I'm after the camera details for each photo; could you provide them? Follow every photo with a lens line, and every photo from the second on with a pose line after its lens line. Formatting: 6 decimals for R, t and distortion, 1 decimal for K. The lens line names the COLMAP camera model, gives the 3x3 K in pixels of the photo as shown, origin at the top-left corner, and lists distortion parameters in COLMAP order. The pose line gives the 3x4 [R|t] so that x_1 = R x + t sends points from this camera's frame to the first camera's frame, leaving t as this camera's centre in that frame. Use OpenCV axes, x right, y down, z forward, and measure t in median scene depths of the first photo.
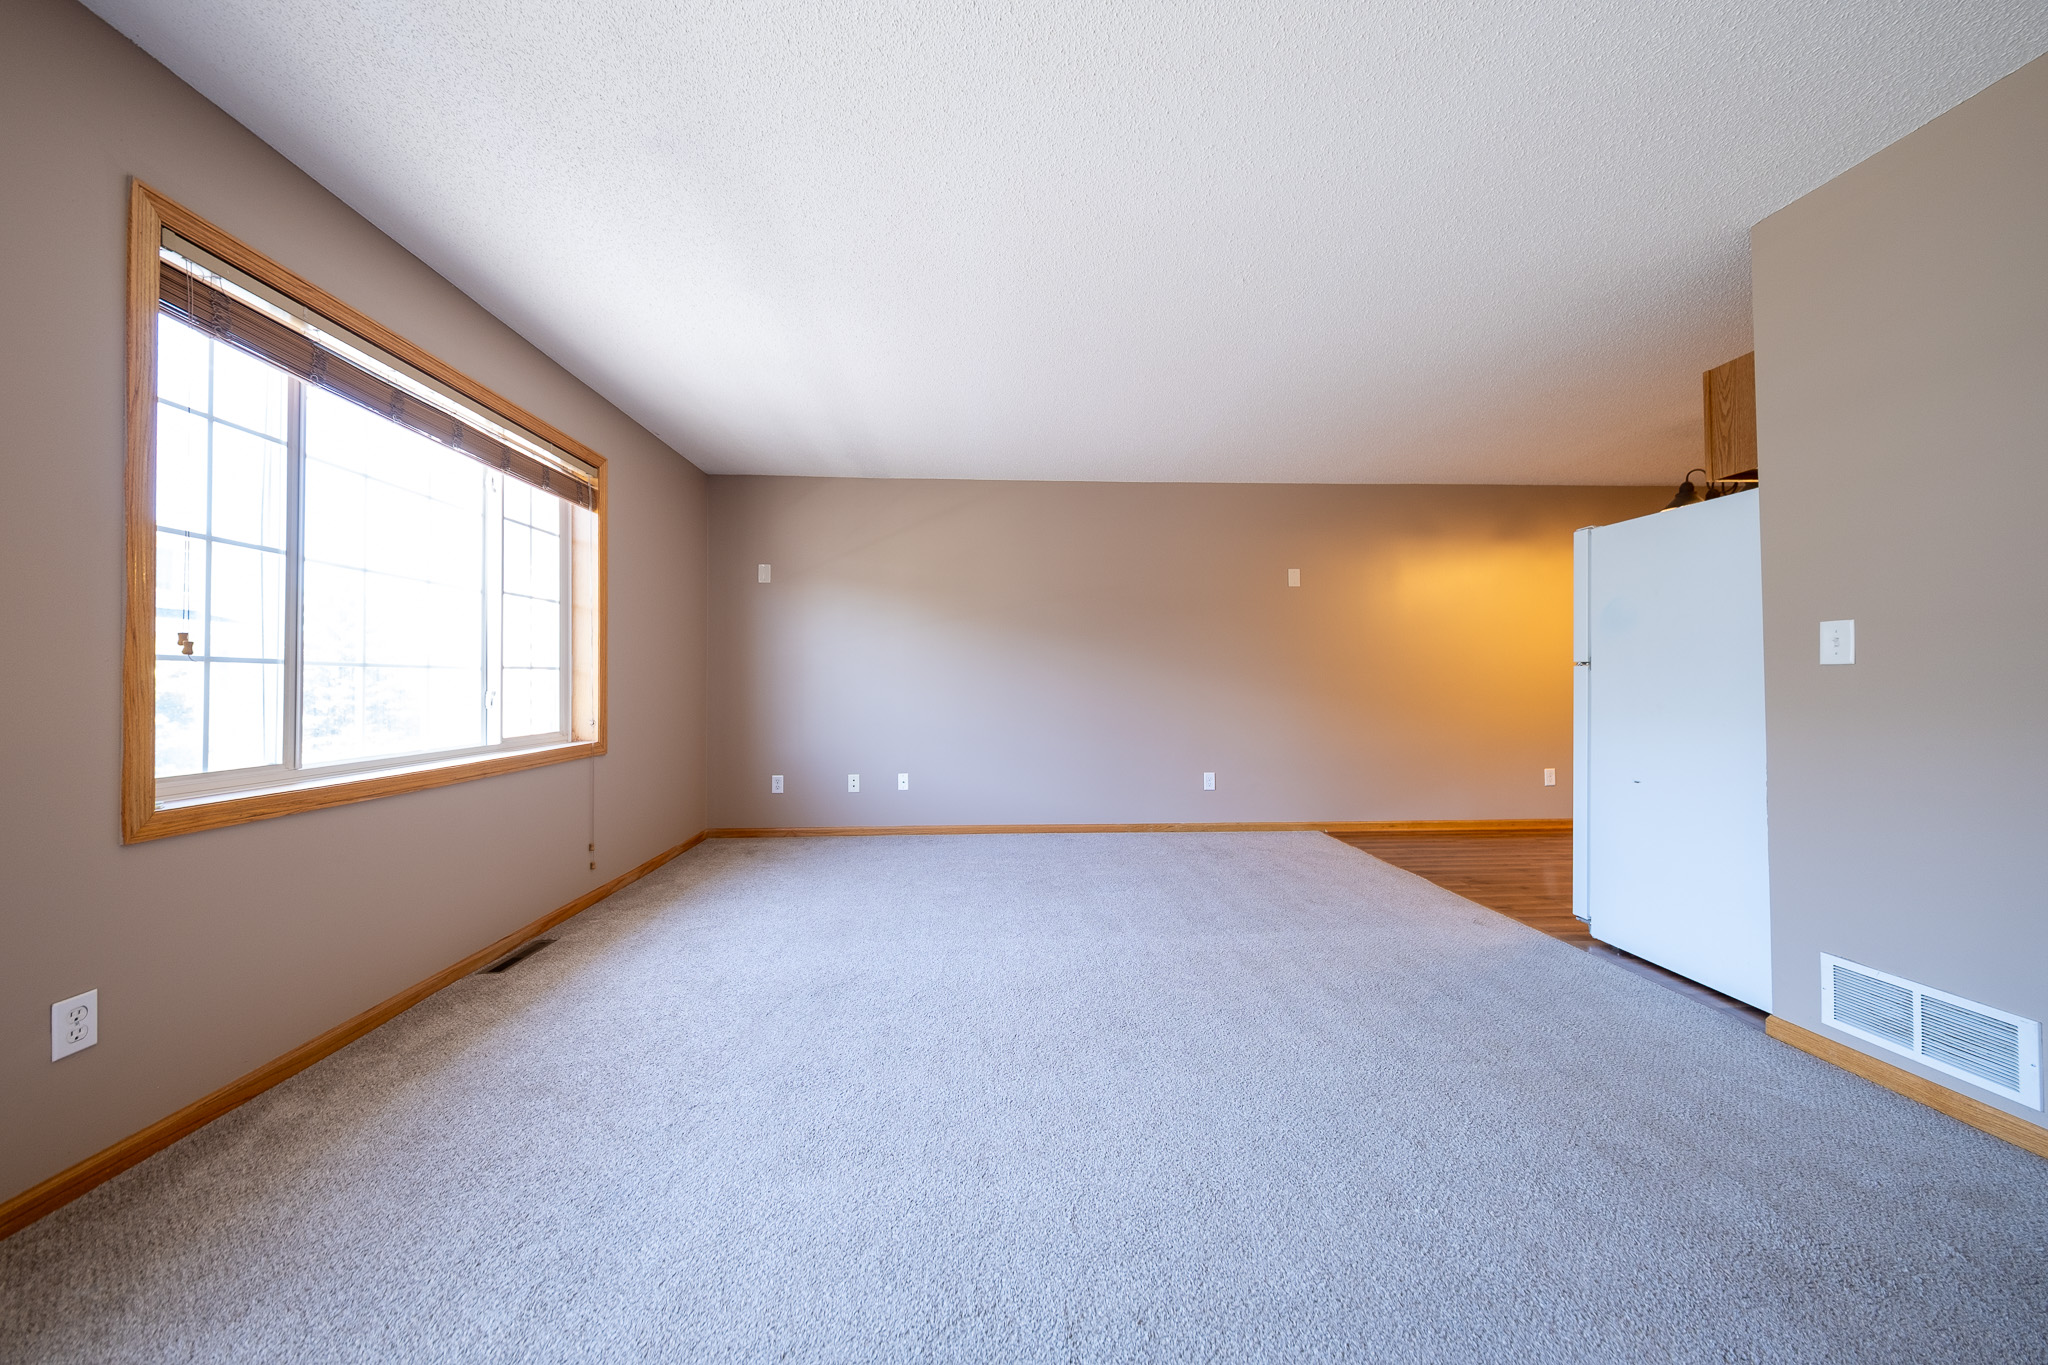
lens RADIAL K [[694.0, 0, 1015.8], [0, 694.0, 673.1], [0, 0, 1]] dist [0.001109, -0.000960]
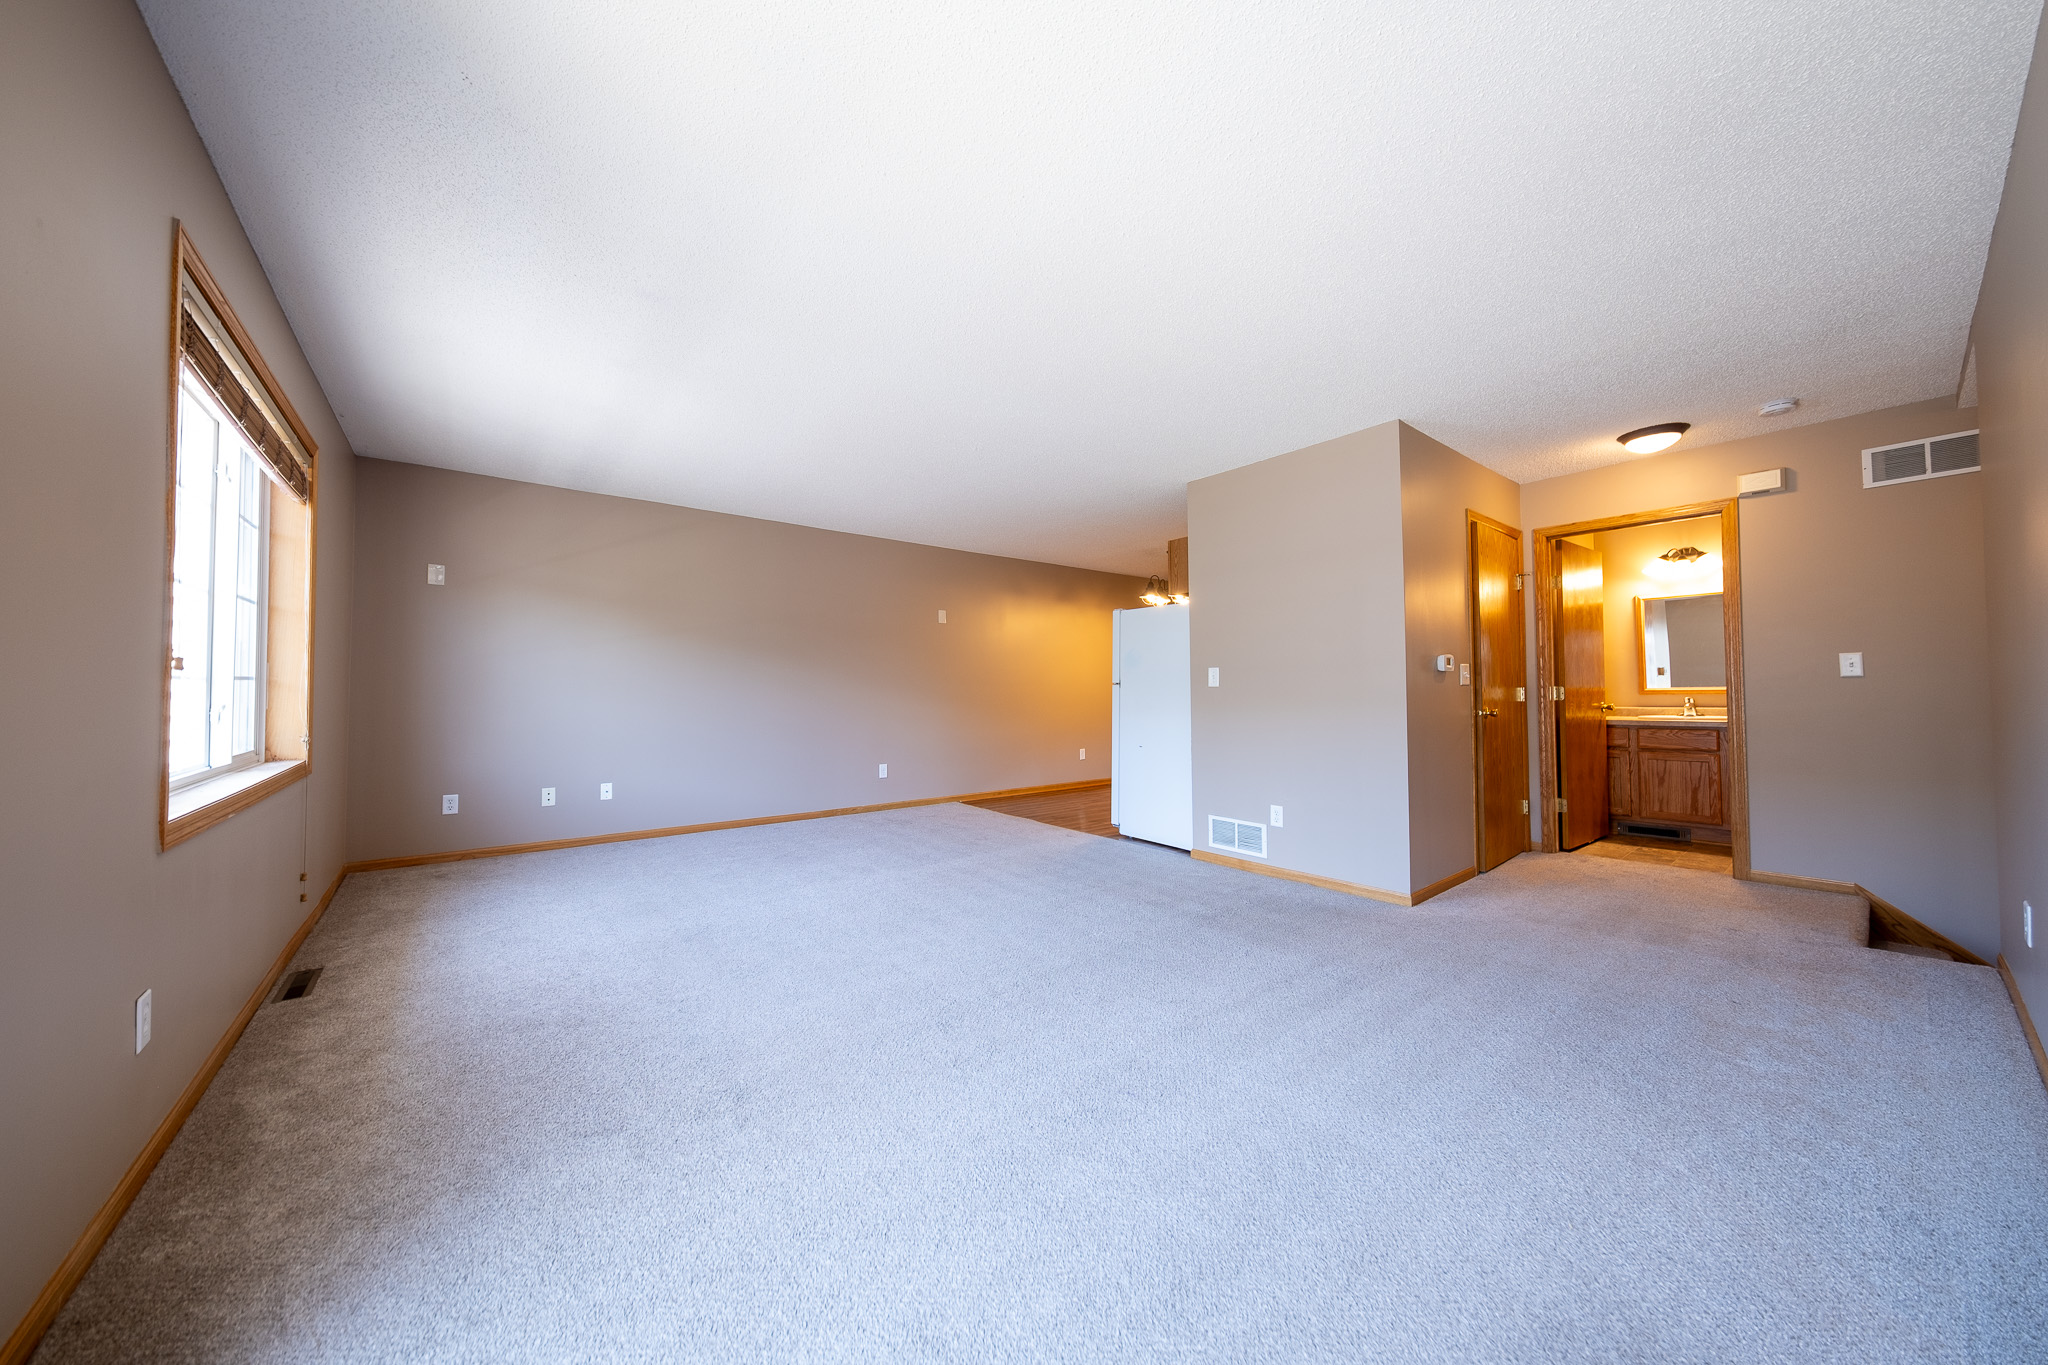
lens RADIAL K [[694.0, 0, 1019.3], [0, 694.0, 681.0], [0, 0, 1]] dist [0.001109, -0.000960]
pose [[0.812359, 0.010780, 0.583058, -0.469184], [-0.008913, 0.999942, -0.006069, -0.009104], [-0.583089, -0.000267, 0.812408, -0.336969]]
